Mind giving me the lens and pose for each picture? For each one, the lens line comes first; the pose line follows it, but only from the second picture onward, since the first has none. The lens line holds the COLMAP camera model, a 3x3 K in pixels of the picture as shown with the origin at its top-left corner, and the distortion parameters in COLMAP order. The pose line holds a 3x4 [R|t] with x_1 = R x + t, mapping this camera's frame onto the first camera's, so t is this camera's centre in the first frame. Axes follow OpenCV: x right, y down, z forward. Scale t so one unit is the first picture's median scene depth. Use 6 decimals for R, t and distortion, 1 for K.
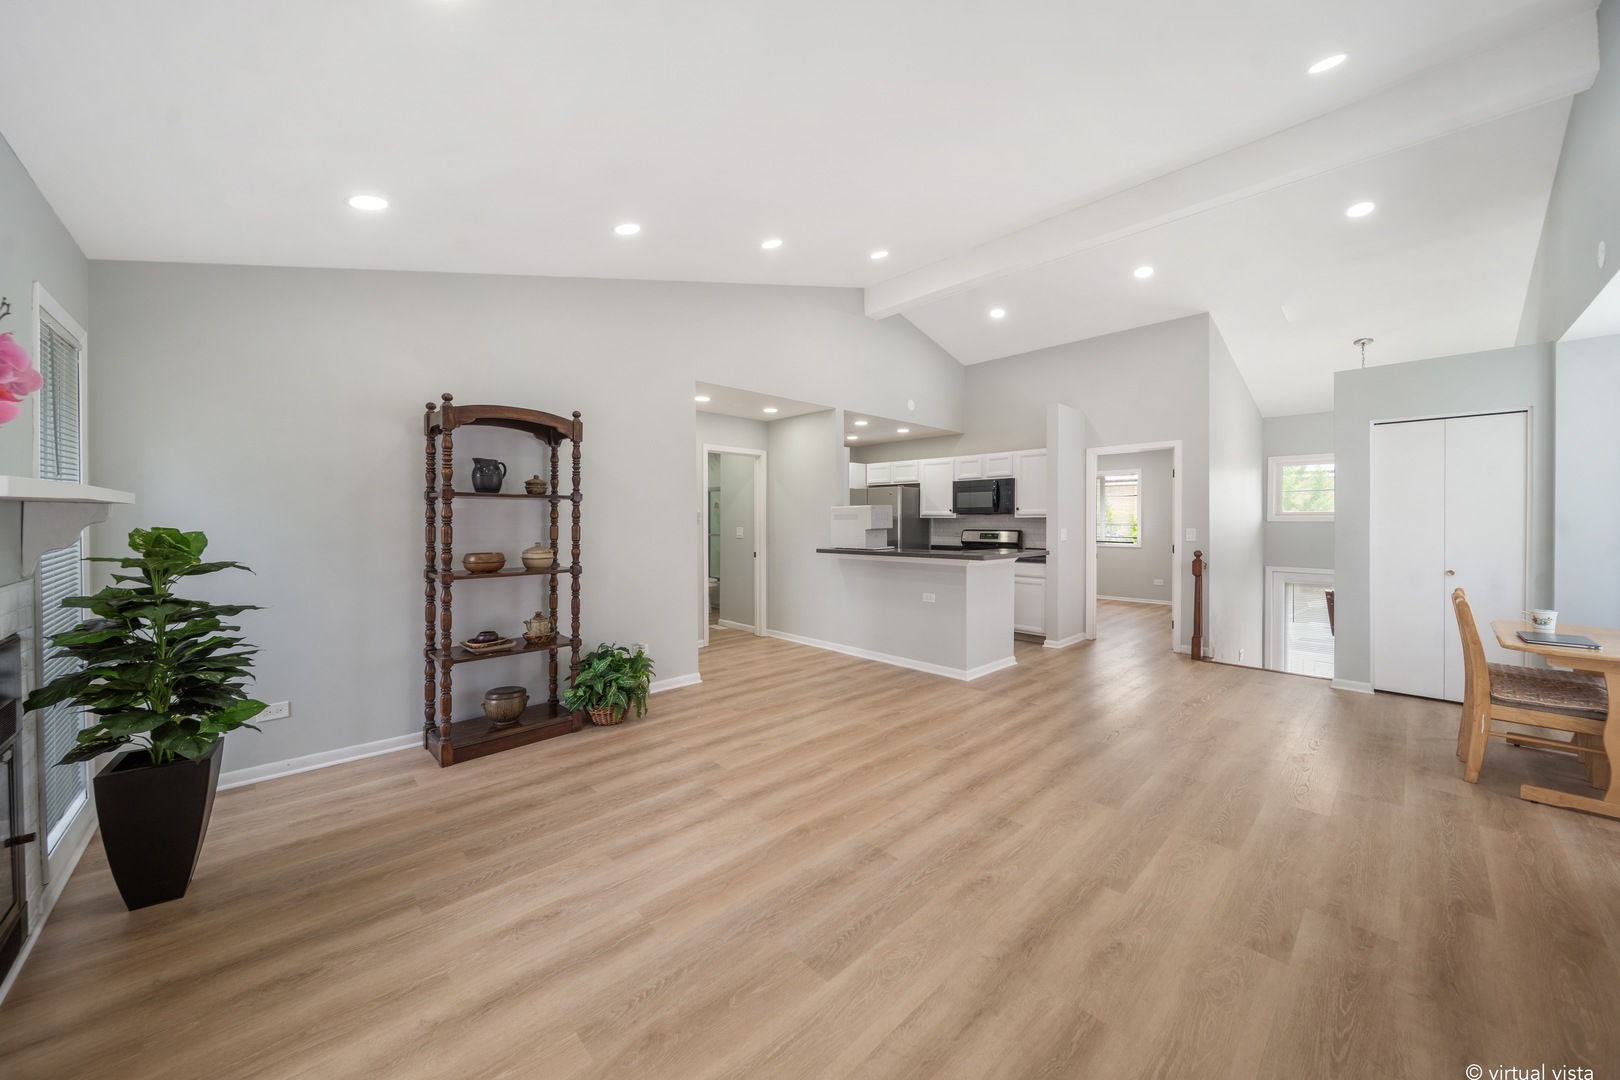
lens RADIAL K [[579.3, 0, 804.3], [0, 579.3, 518.5], [0, 0, 1]] dist [-0.002712, -0.000741]
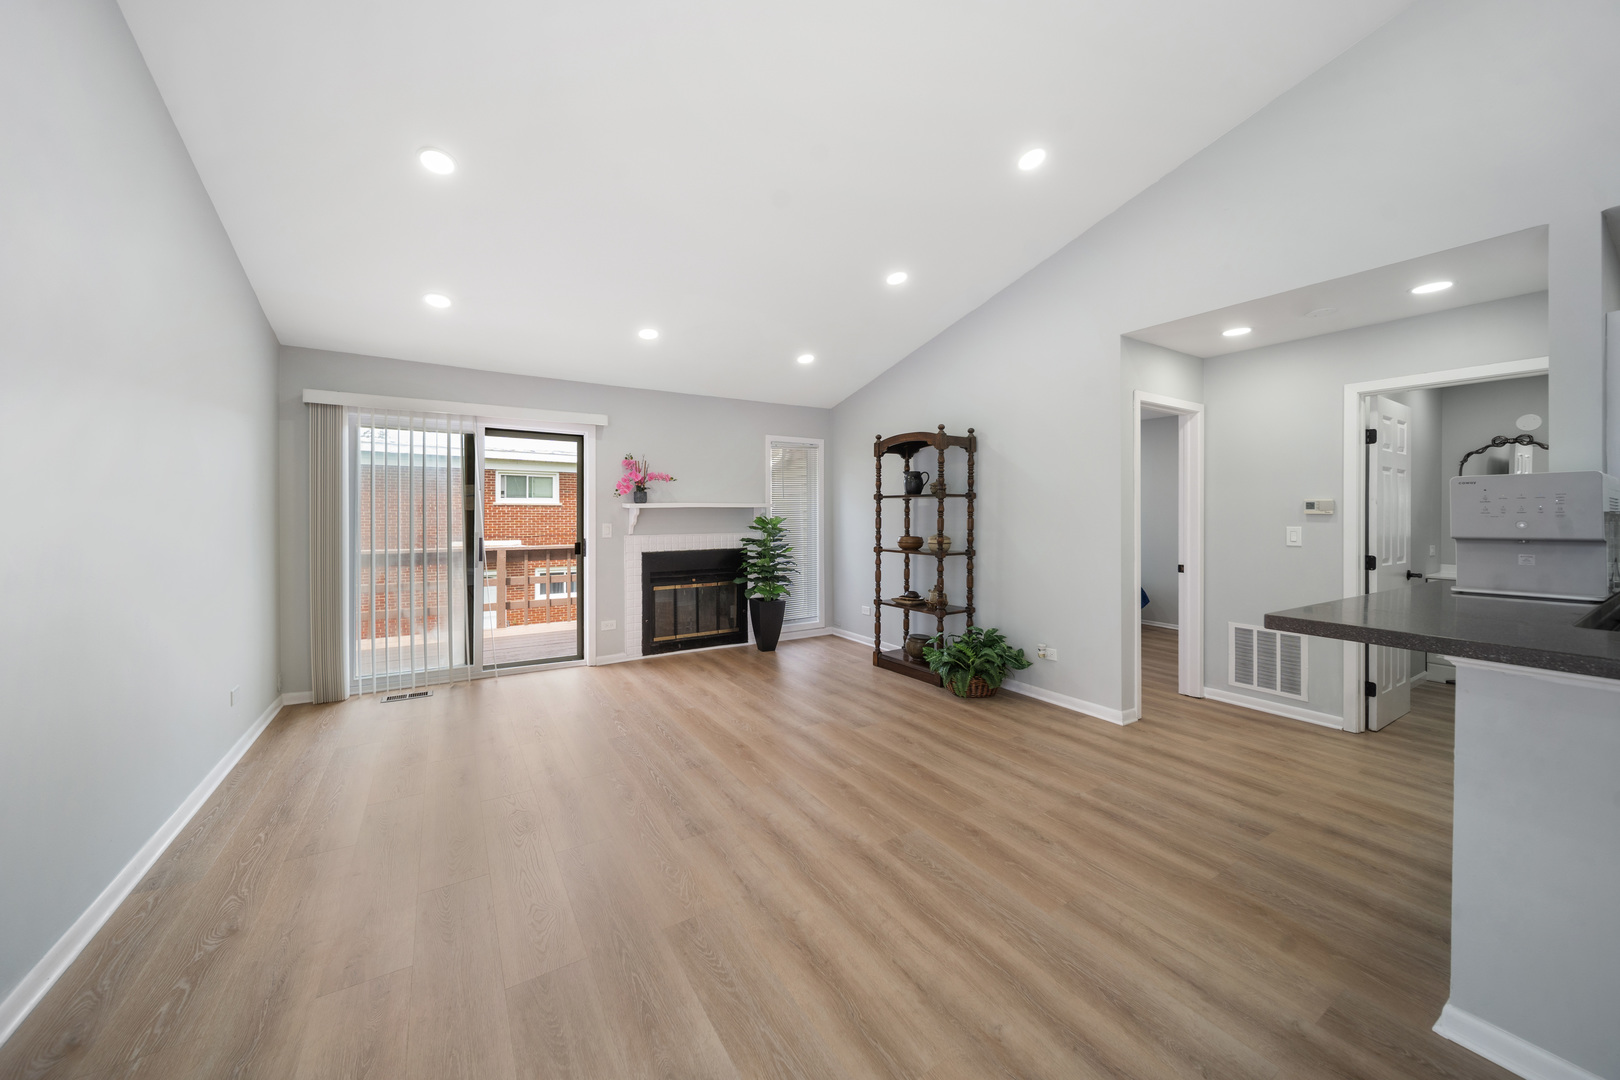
lens RADIAL K [[579.3, 0, 785.2], [0, 579.3, 510.2], [0, 0, 1]] dist [-0.002712, -0.000741]
pose [[-0.226954, -0.004902, -0.973893, 0.557465], [0.002208, 0.999982, -0.005548, 0.000106], [0.973903, -0.003409, -0.226939, 0.611220]]
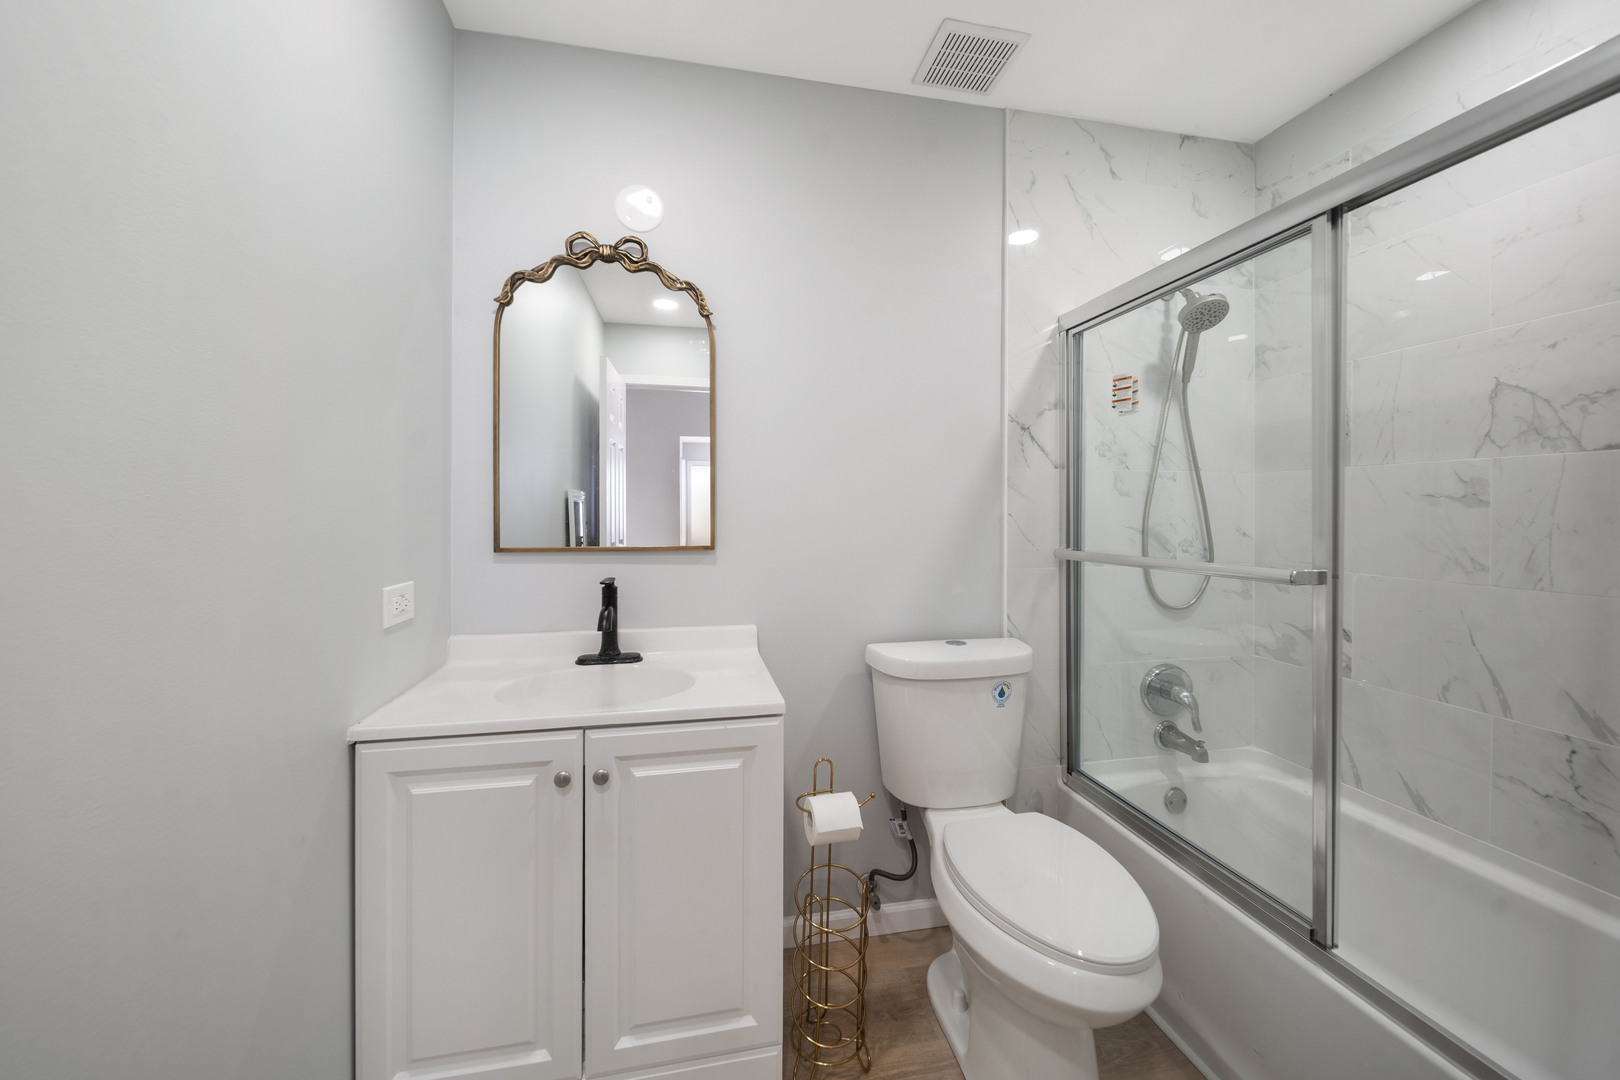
lens RADIAL K [[579.3, 0, 801.8], [0, 579.3, 514.8], [0, 0, 1]] dist [-0.002712, -0.000741]
pose [[0.841636, 0.006709, -0.540003, -0.206262], [0.001273, 0.999895, 0.014406, 0.019331], [0.540043, -0.012812, 0.841540, 1.217124]]
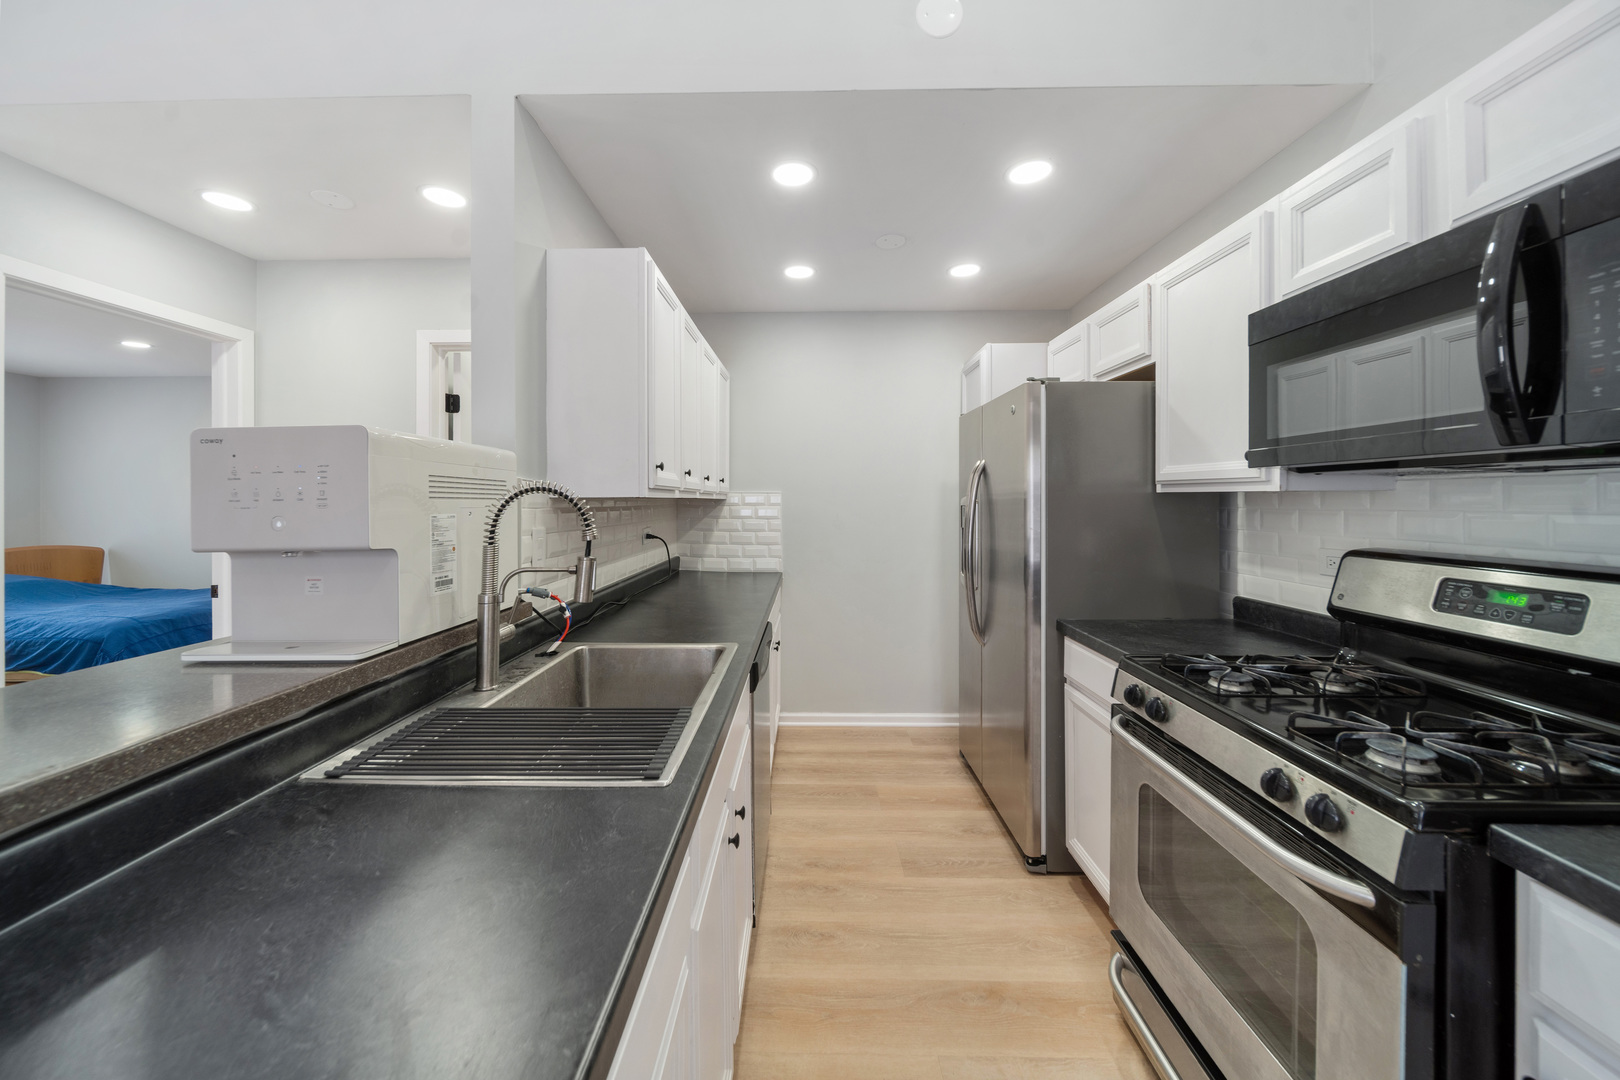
lens RADIAL K [[579.3, 0, 801.0], [0, 579.3, 497.2], [0, 0, 1]] dist [-0.002712, -0.000741]
pose [[0.706493, -0.003323, -0.707712, 0.369376], [0.004644, 0.999989, -0.000060, 0.000472], [0.707704, -0.003244, 0.706501, 0.944822]]
